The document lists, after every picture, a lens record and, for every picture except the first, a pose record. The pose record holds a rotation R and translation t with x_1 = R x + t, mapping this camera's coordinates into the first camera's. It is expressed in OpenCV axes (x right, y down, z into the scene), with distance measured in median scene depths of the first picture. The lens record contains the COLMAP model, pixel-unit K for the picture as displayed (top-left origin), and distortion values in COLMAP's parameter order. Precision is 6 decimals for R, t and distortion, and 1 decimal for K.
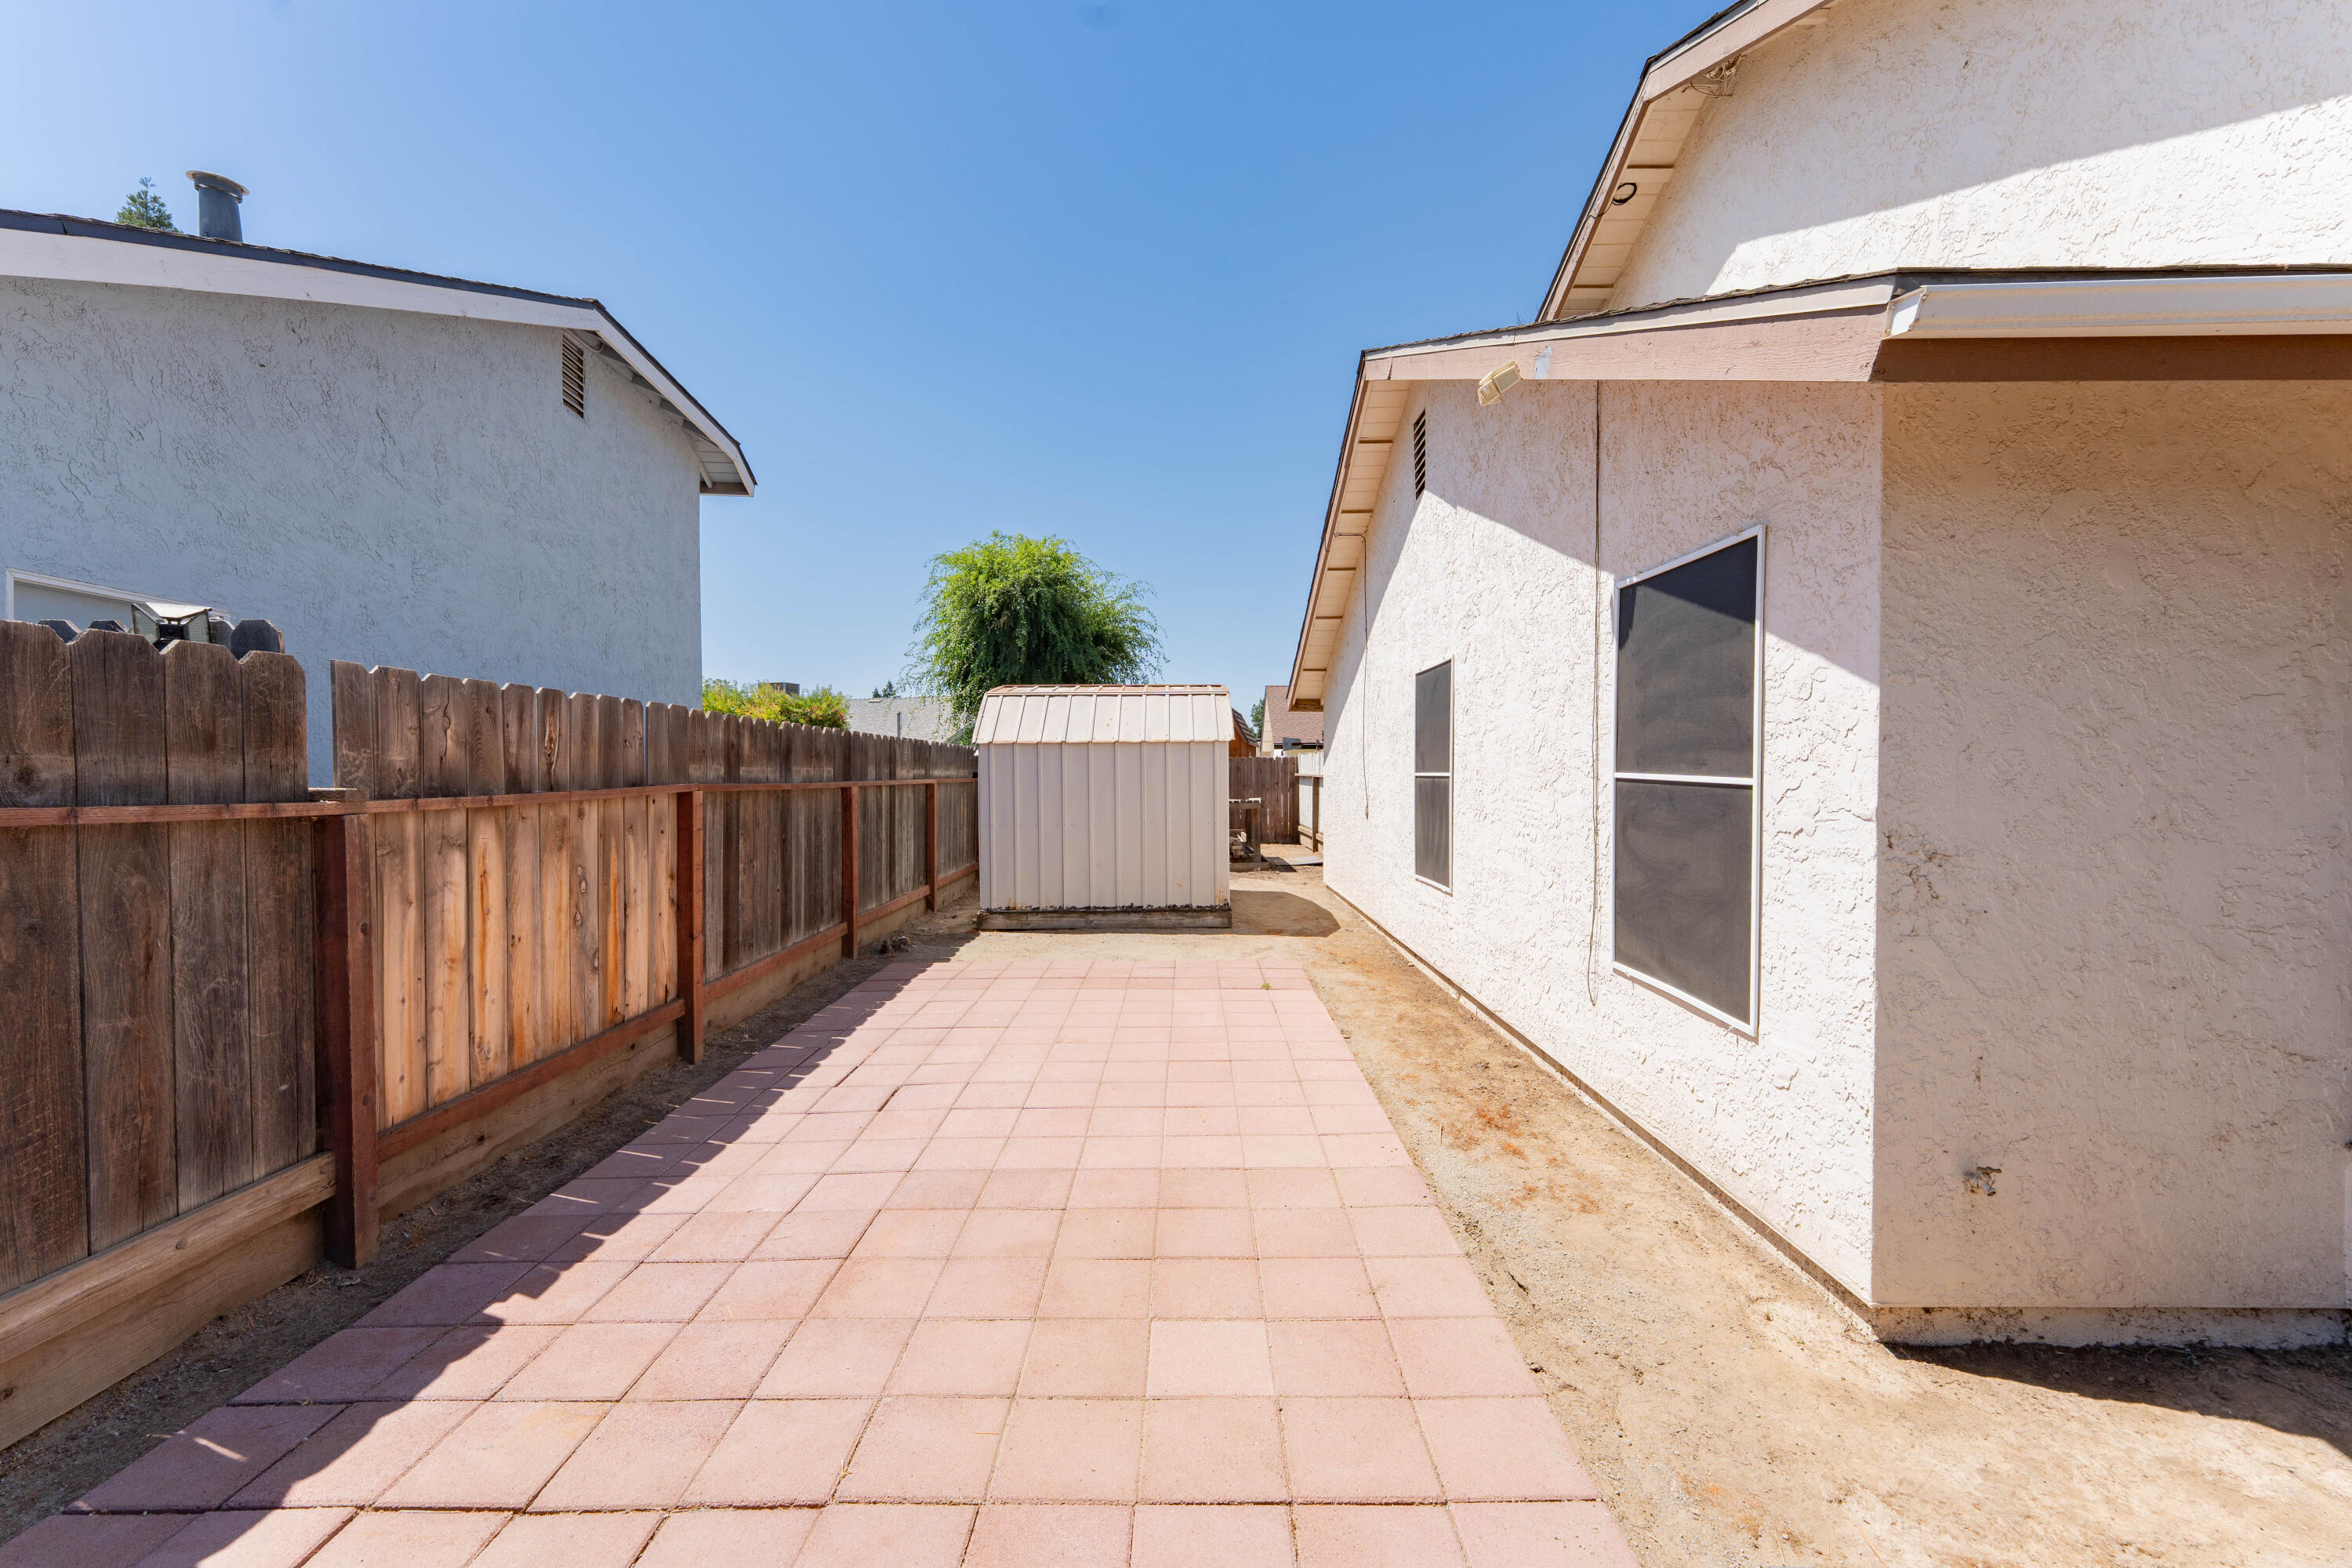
lens RADIAL K [[935.1, 0, 1182.2], [0, 935.1, 787.9], [0, 0, 1]] dist [0.000846, -0.000368]
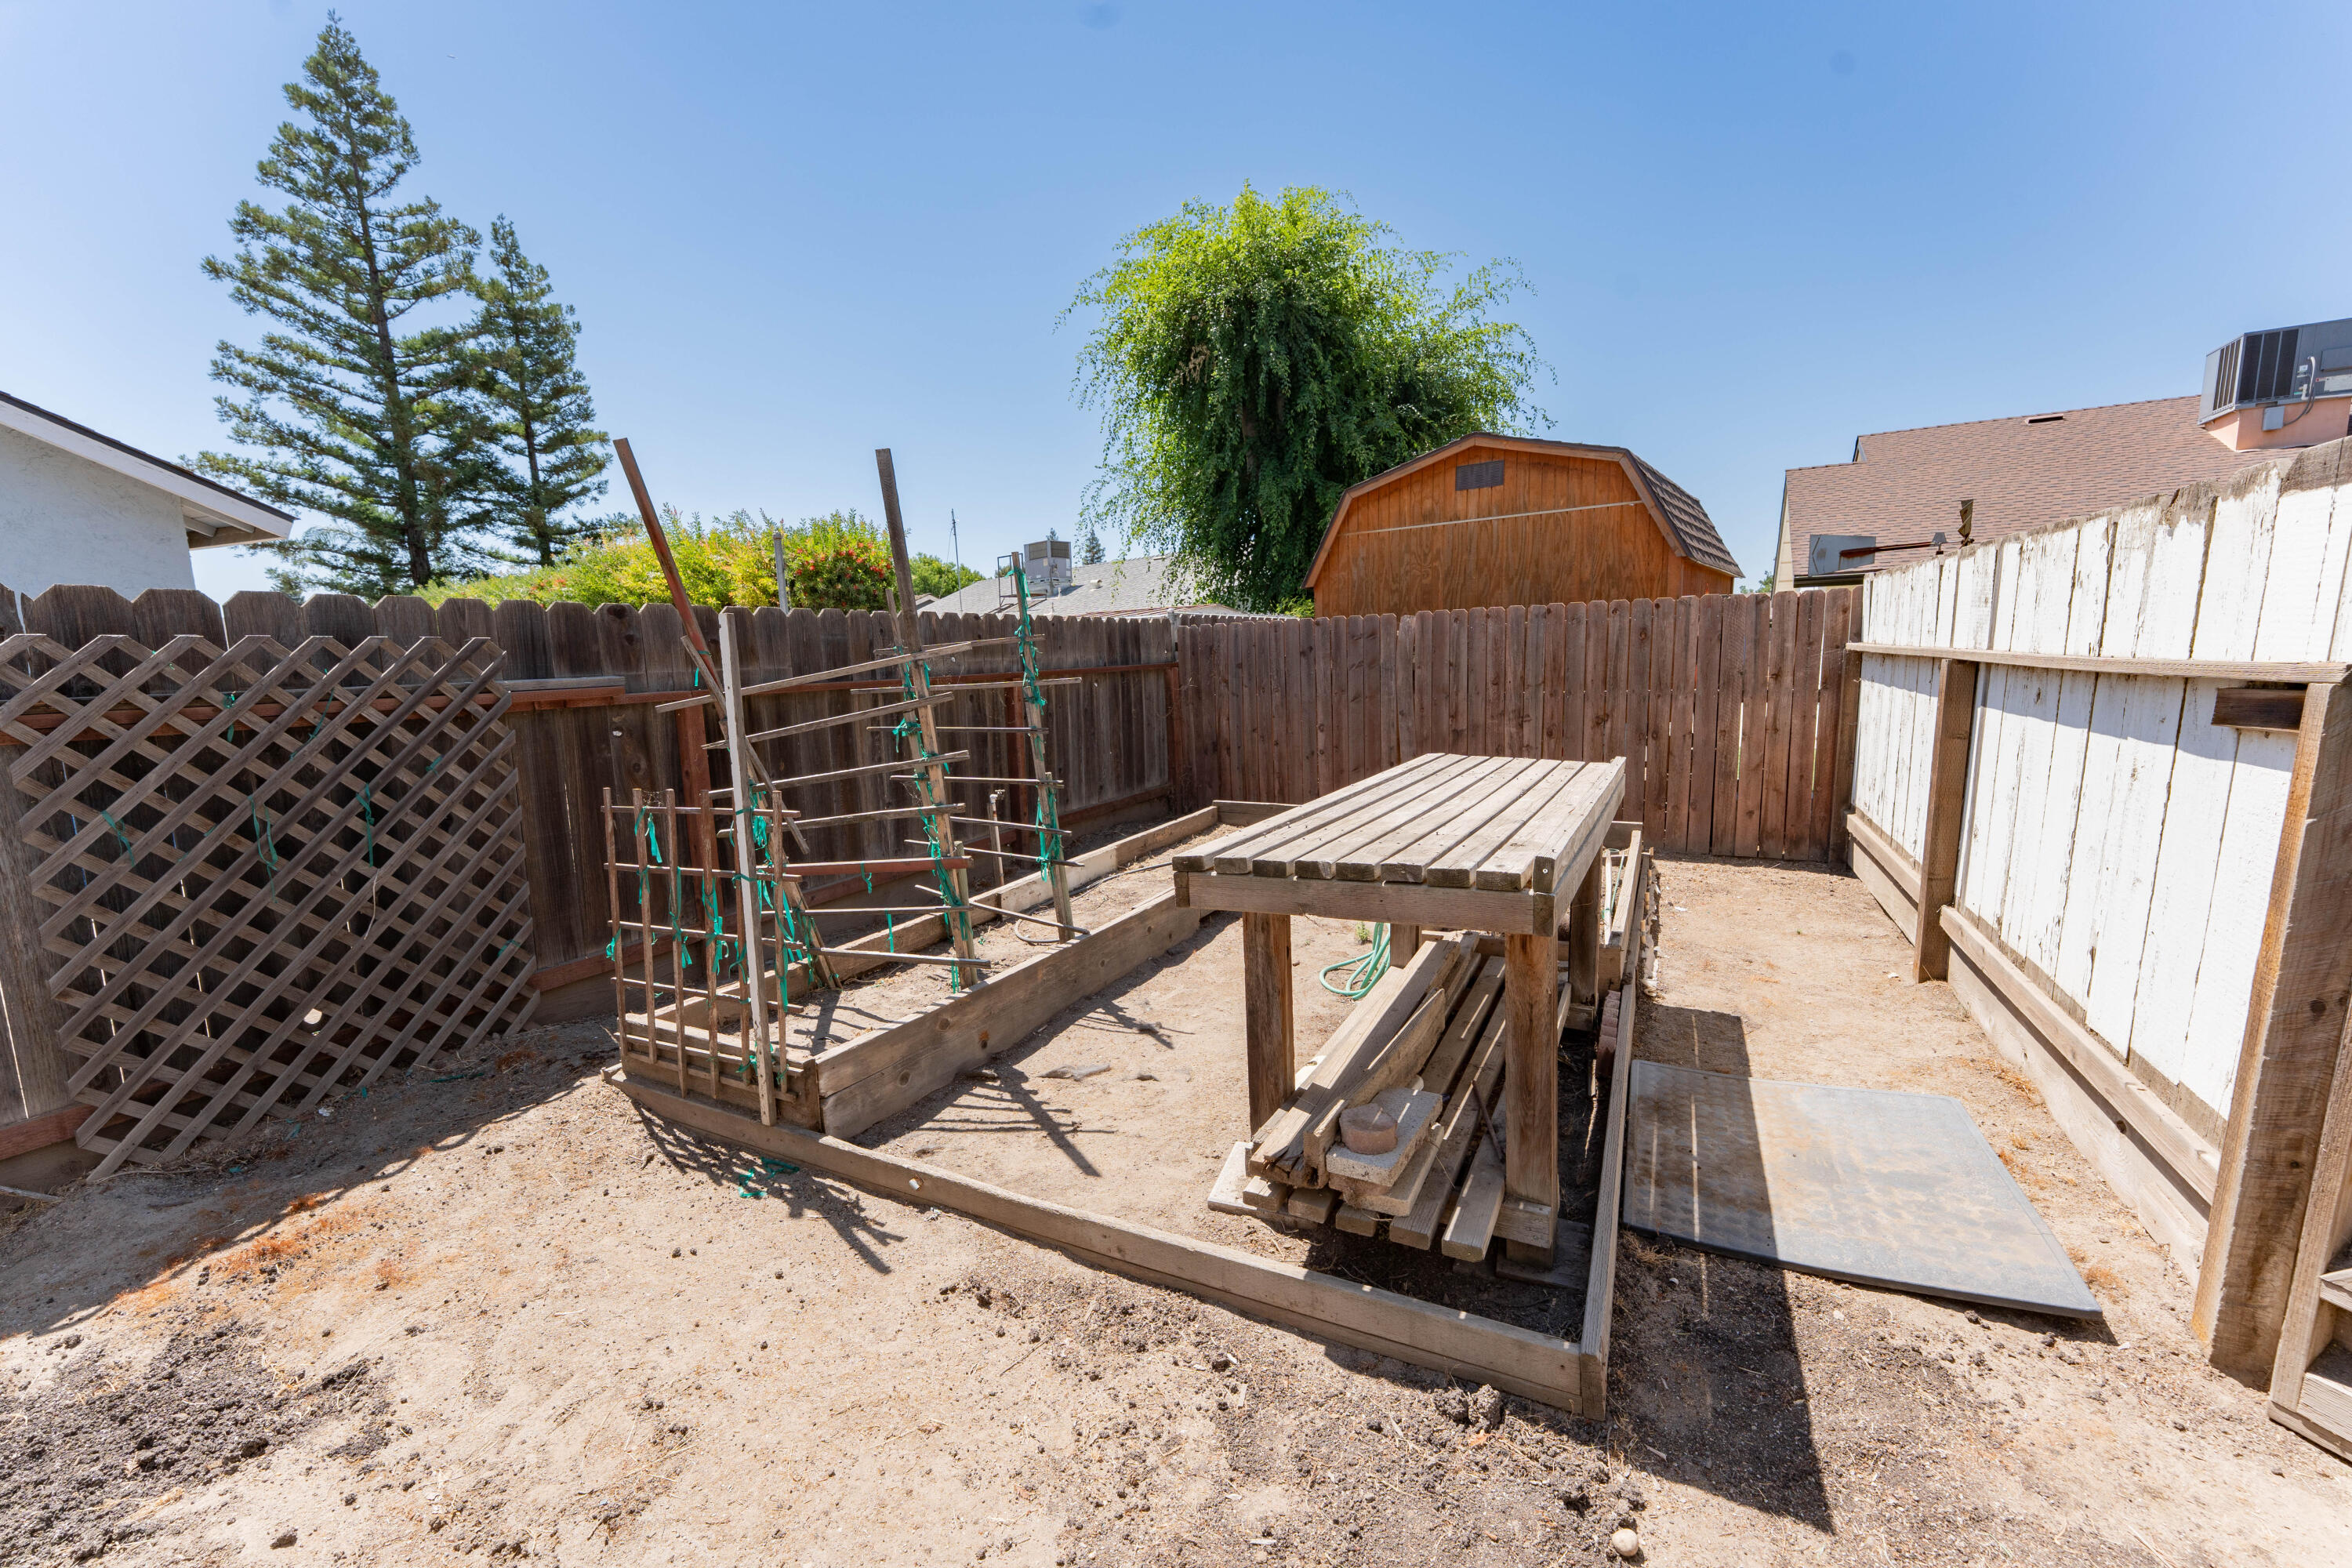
lens RADIAL K [[935.1, 0, 1176.6], [0, 935.1, 796.8], [0, 0, 1]] dist [0.000846, -0.000368]
pose [[0.884359, 0.042932, -0.464829, 0.070574], [0.024423, 0.990143, 0.137917, -0.012738], [0.466168, -0.133321, 0.874593, 0.619701]]
